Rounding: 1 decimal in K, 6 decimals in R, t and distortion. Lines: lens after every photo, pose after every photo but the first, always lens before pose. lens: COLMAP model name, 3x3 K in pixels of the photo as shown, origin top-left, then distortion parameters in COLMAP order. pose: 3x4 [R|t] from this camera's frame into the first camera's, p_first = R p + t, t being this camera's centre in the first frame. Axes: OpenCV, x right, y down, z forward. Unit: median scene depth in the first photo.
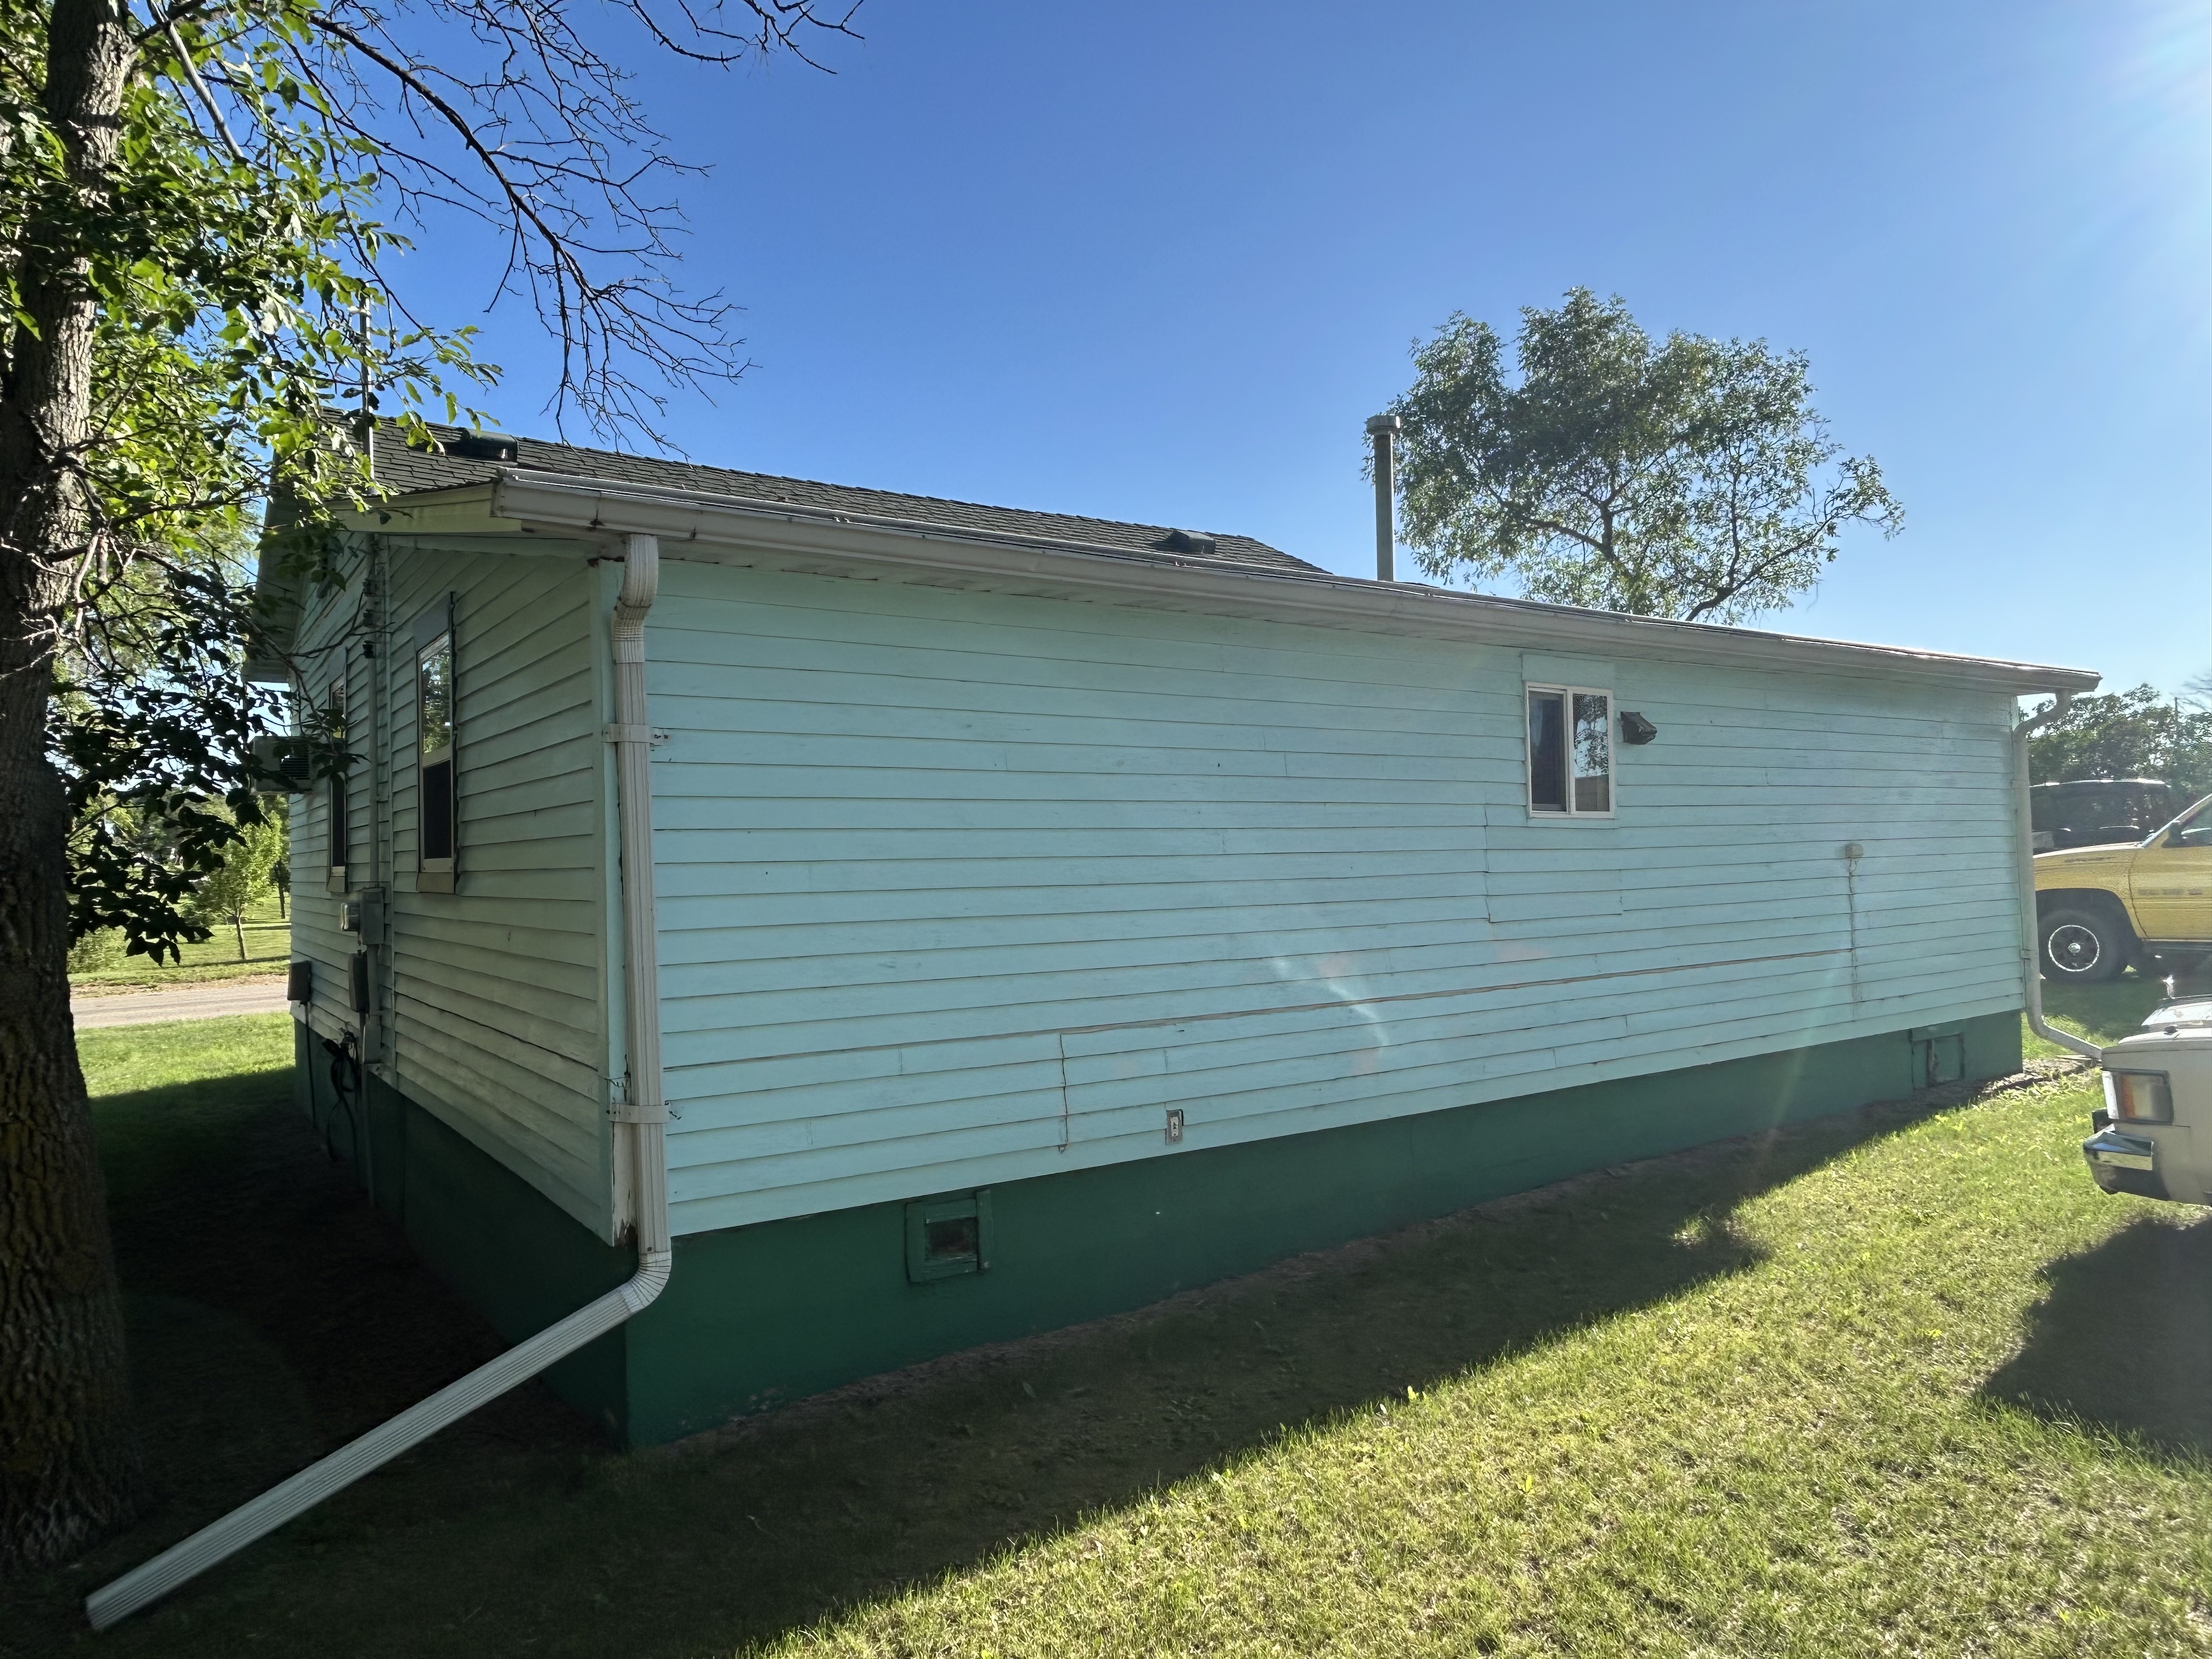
lens RADIAL K [[1422.1, 0, 1104.1], [0, 1422.1, 820.8], [0, 0, 1]] dist [0.001176, -0.000125]
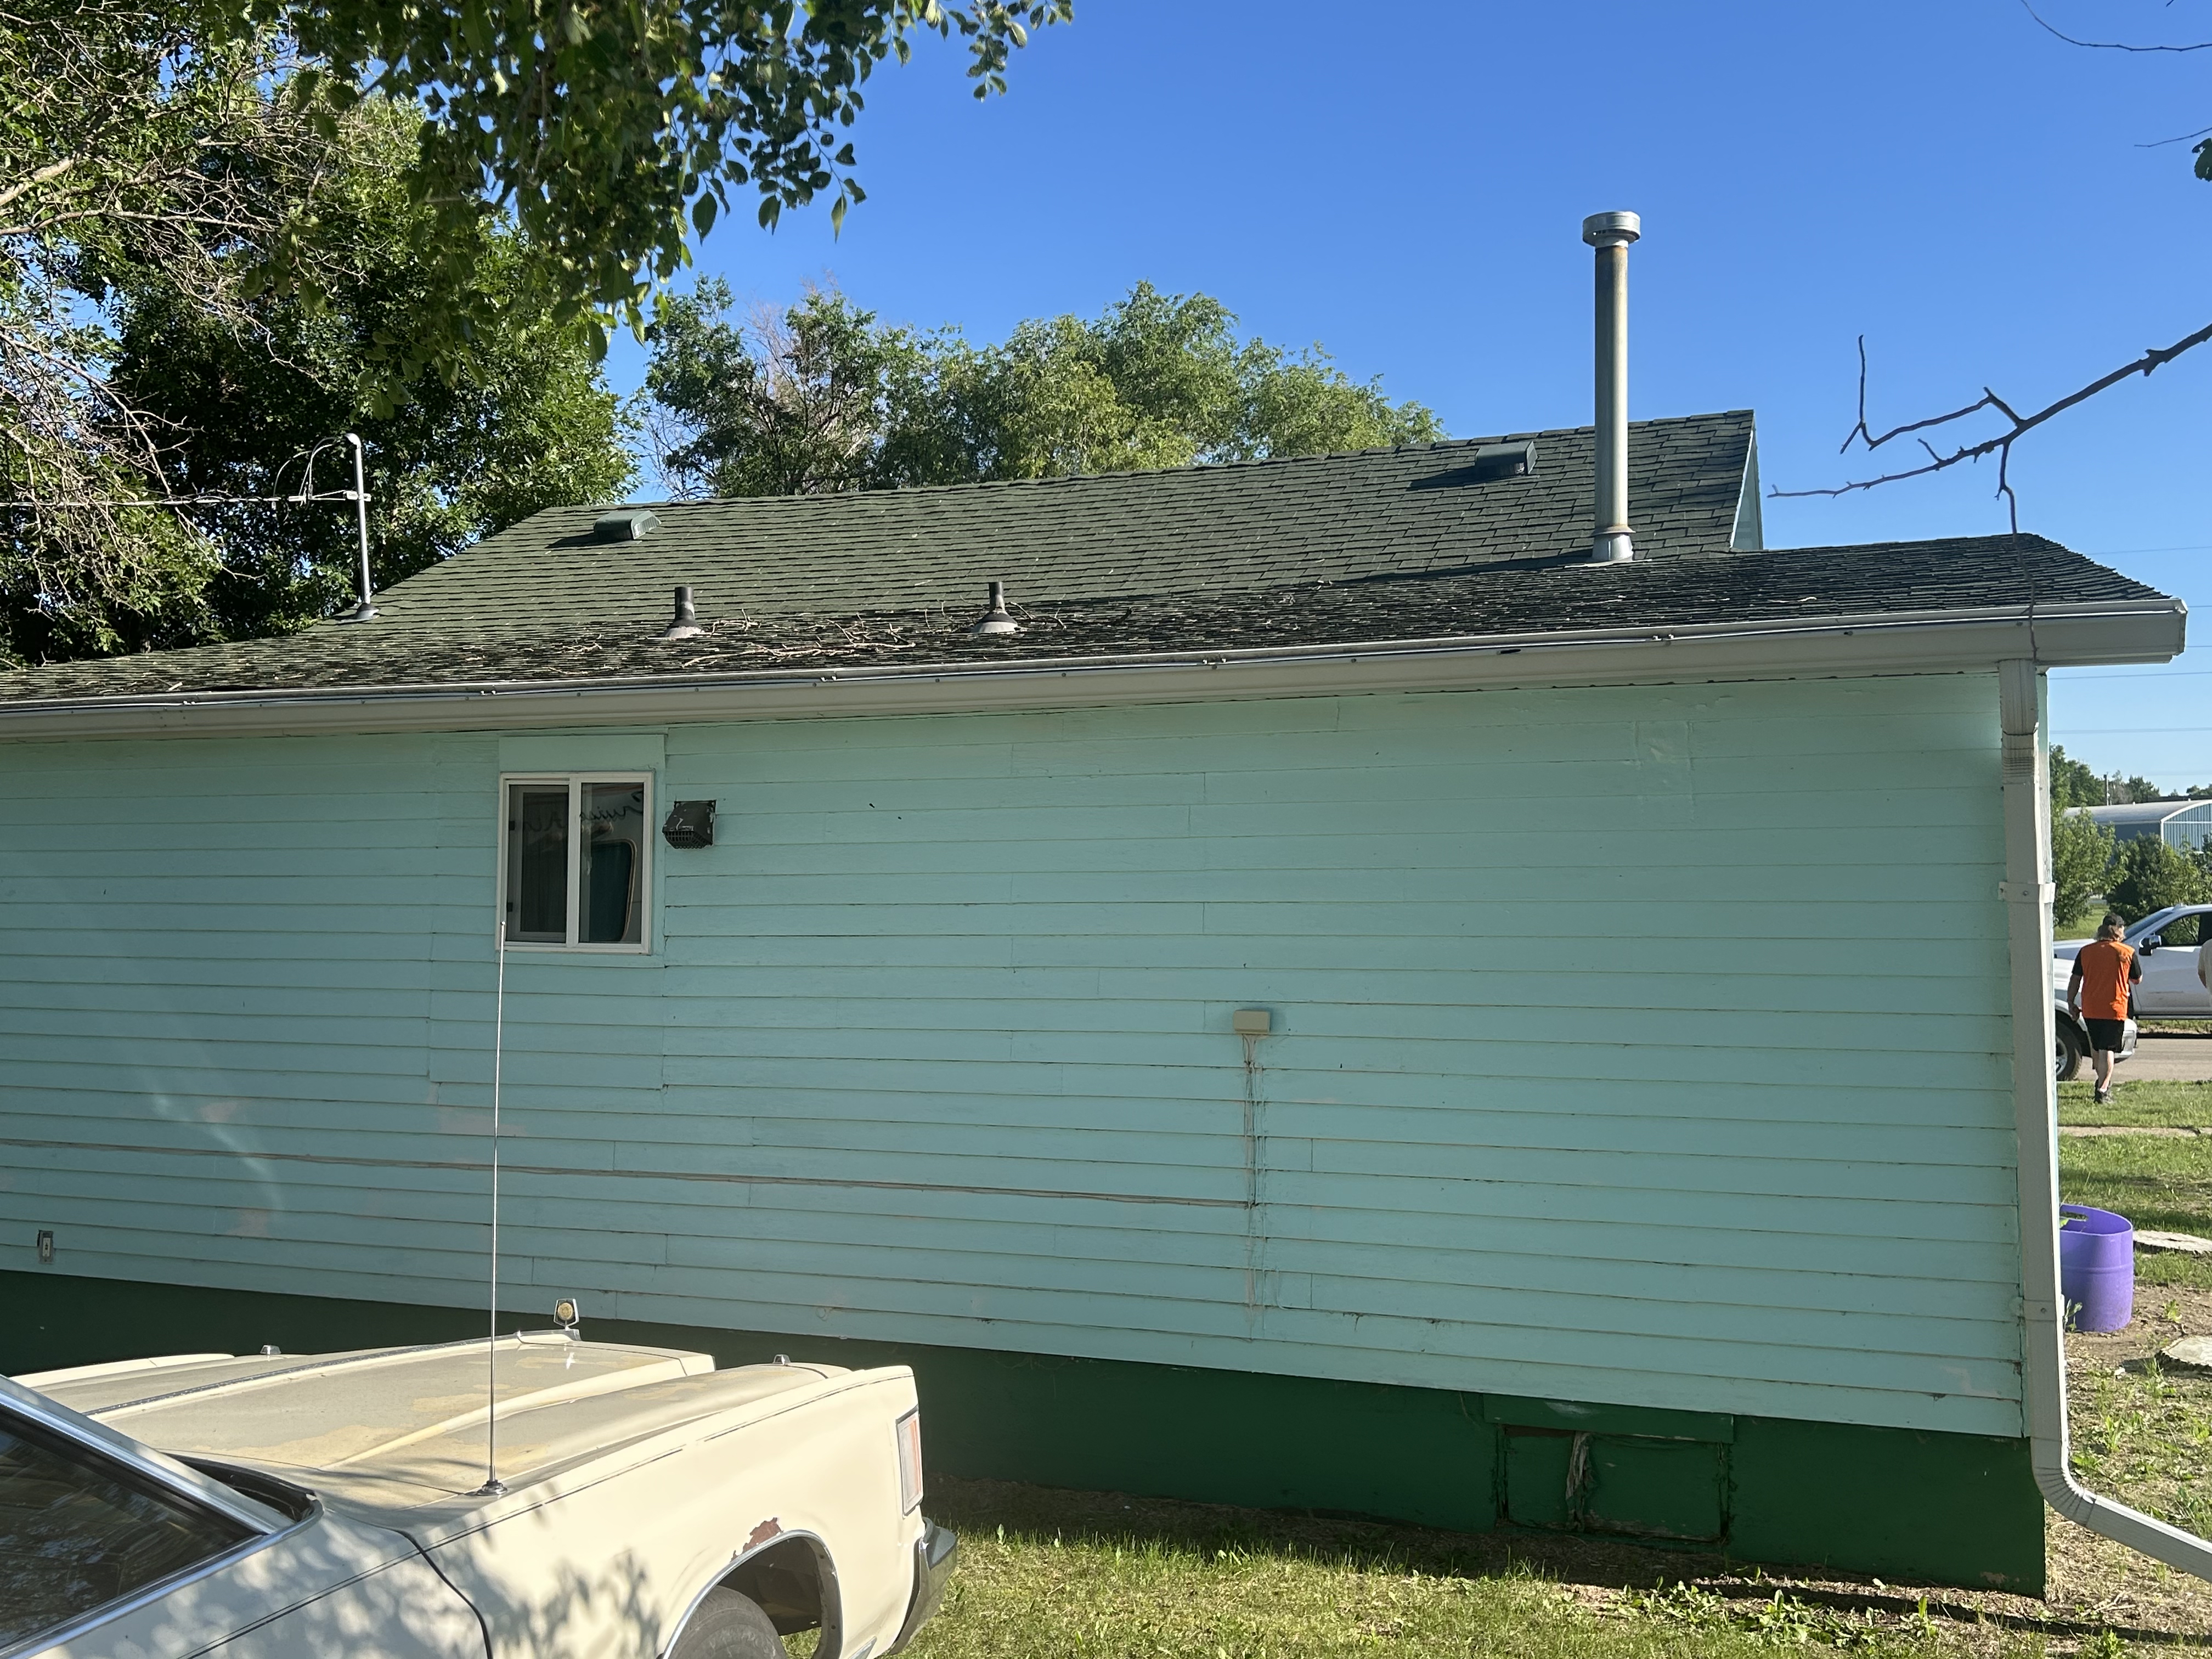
lens RADIAL K [[2014.3, 0, 1105.4], [0, 2014.3, 835.1], [0, 0, 1]] dist [0.002709, 0.000172]
pose [[0.582336, -0.016225, -0.812786, 1.455868], [0.004282, 0.999848, -0.016891, -0.047896], [0.812937, 0.006356, 0.582317, 0.664904]]
